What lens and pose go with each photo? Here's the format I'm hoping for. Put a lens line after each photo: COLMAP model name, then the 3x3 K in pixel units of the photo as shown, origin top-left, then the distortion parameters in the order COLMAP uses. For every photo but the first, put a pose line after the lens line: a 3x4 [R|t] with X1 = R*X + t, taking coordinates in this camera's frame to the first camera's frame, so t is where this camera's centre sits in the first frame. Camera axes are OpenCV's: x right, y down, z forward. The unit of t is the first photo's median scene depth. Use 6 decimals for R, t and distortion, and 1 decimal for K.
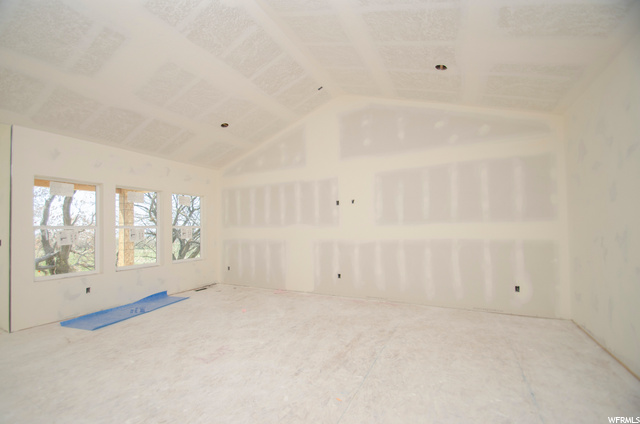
lens RADIAL K [[277.9, 0, 307.7], [0, 277.9, 220.2], [0, 0, 1]] dist [0.014940, -0.018228]
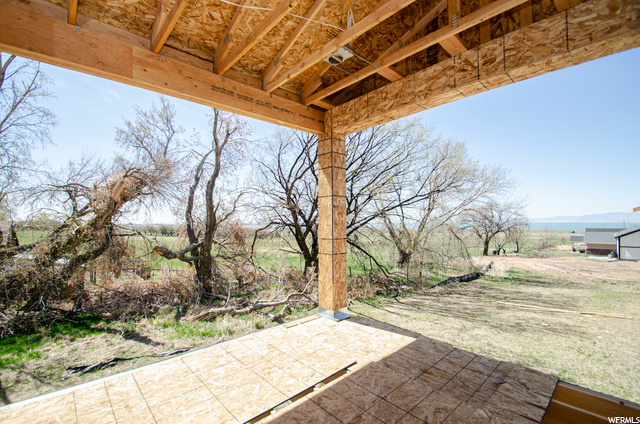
lens RADIAL K [[277.9, 0, 307.7], [0, 277.9, 220.2], [0, 0, 1]] dist [0.014940, -0.018228]
pose [[0.937576, 0.012648, -0.347549, -1.069576], [-0.004814, 0.999715, 0.023394, 0.079312], [0.347746, -0.020260, 0.937370, 1.109410]]
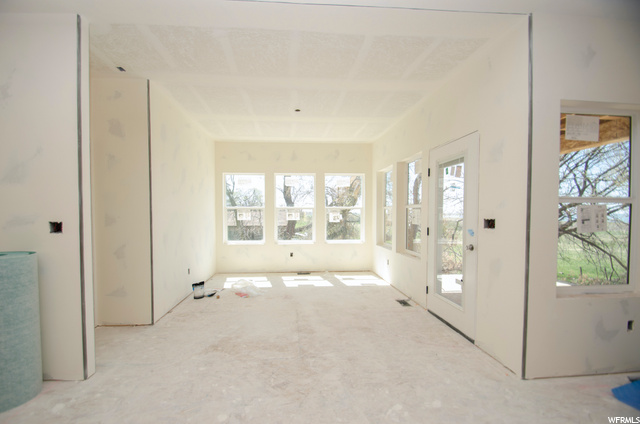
lens RADIAL K [[277.9, 0, 307.7], [0, 277.9, 220.2], [0, 0, 1]] dist [0.014940, -0.018228]
pose [[0.531227, 0.040542, -0.846259, -0.707528], [0.013380, 0.998328, 0.056226, 0.027130], [0.847124, -0.041192, 0.529796, 0.262587]]
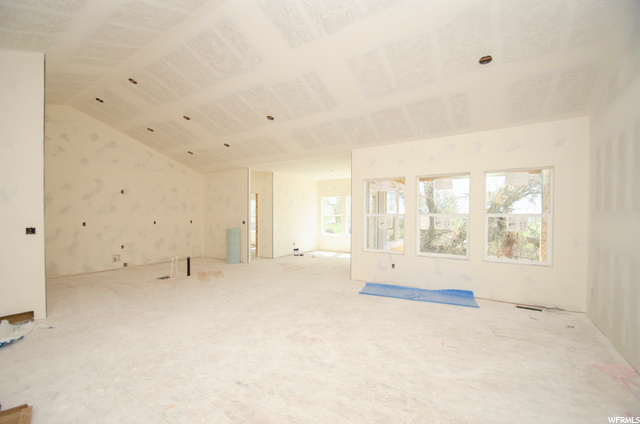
lens RADIAL K [[277.9, 0, 307.7], [0, 277.9, 220.2], [0, 0, 1]] dist [0.014940, -0.018228]
pose [[-0.102403, 0.032116, -0.994224, 0.479524], [0.028334, 0.999167, 0.029358, 0.001360], [0.994339, -0.025164, -0.103228, 0.774929]]
